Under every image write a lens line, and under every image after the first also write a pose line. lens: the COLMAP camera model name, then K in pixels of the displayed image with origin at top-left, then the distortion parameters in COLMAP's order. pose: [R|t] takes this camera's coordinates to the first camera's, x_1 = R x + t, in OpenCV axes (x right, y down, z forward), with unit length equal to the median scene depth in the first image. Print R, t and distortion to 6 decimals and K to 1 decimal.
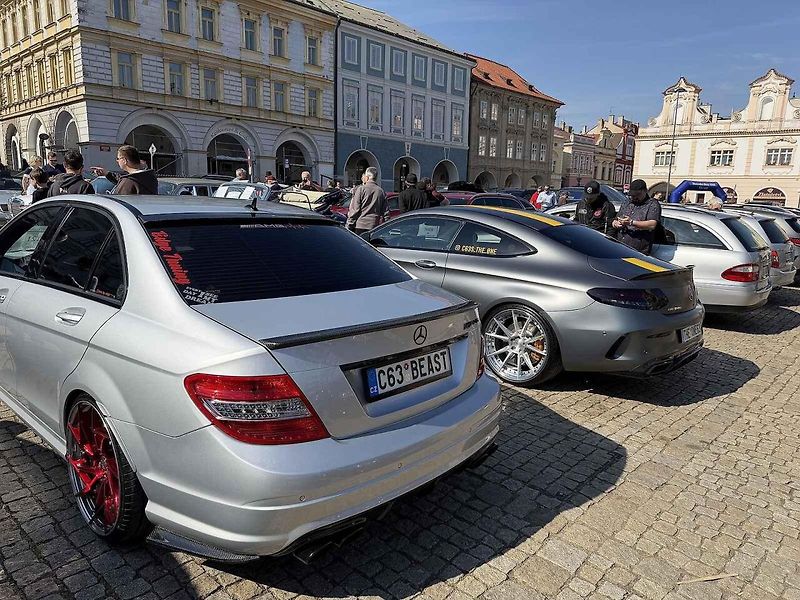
lens RADIAL K [[560.9, 0, 394.0], [0, 560.9, 301.7], [0, 0, 1]] dist [0.008869, -0.021366]
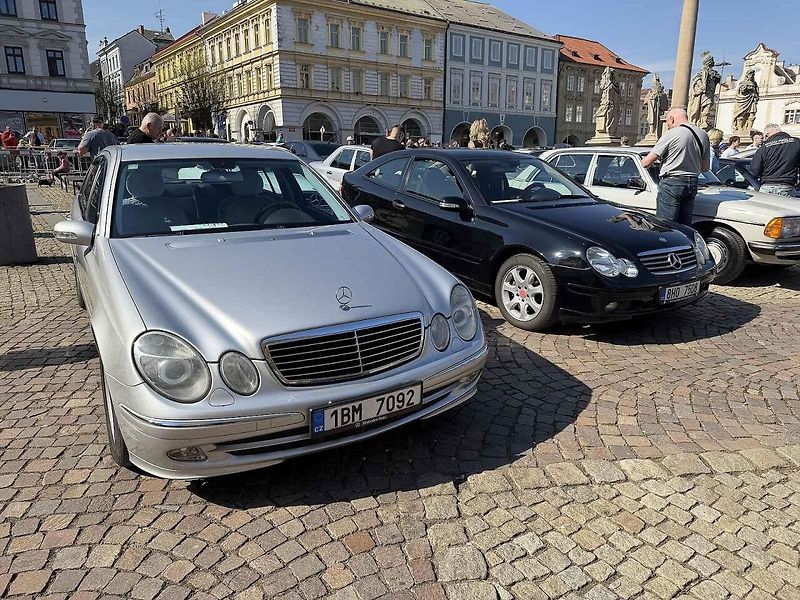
lens RADIAL K [[560.9, 0, 393.7], [0, 560.9, 302.6], [0, 0, 1]] dist [0.008869, -0.021366]
pose [[0.978687, 0.027375, -0.203526, 0.055567], [-0.015889, 0.998198, 0.057858, 0.071005], [0.204743, -0.053391, 0.977358, -0.314256]]
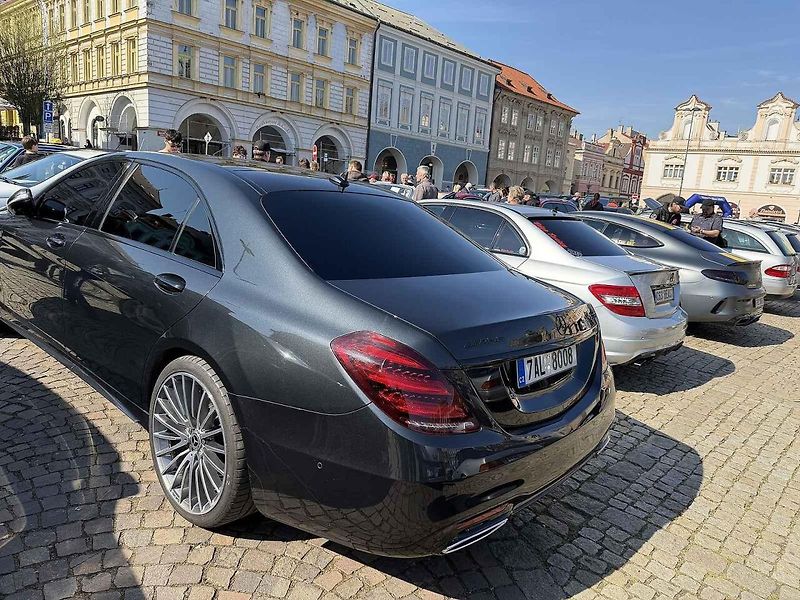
lens RADIAL K [[562.4, 0, 396.5], [0, 562.4, 298.7], [0, 0, 1]] dist [0.009592, -0.025008]
pose [[0.998440, 0.053311, 0.016596, -0.047870], [-0.053359, 0.998572, 0.002457, 0.008880], [-0.016441, -0.003339, 0.999859, -0.052296]]
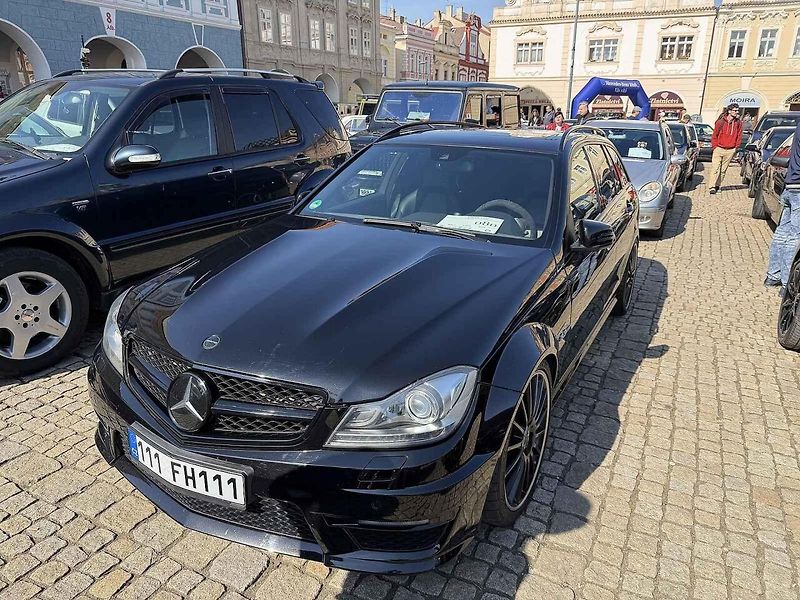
lens RADIAL K [[552.1, 0, 395.9], [0, 552.1, 298.2], [0, 0, 1]] dist [-0.014413, -0.004352]
pose [[0.960425, -0.108785, 0.256419, 0.126905], [0.071913, 0.986212, 0.149046, -0.076977], [-0.269097, -0.124707, 0.955005, 0.421530]]
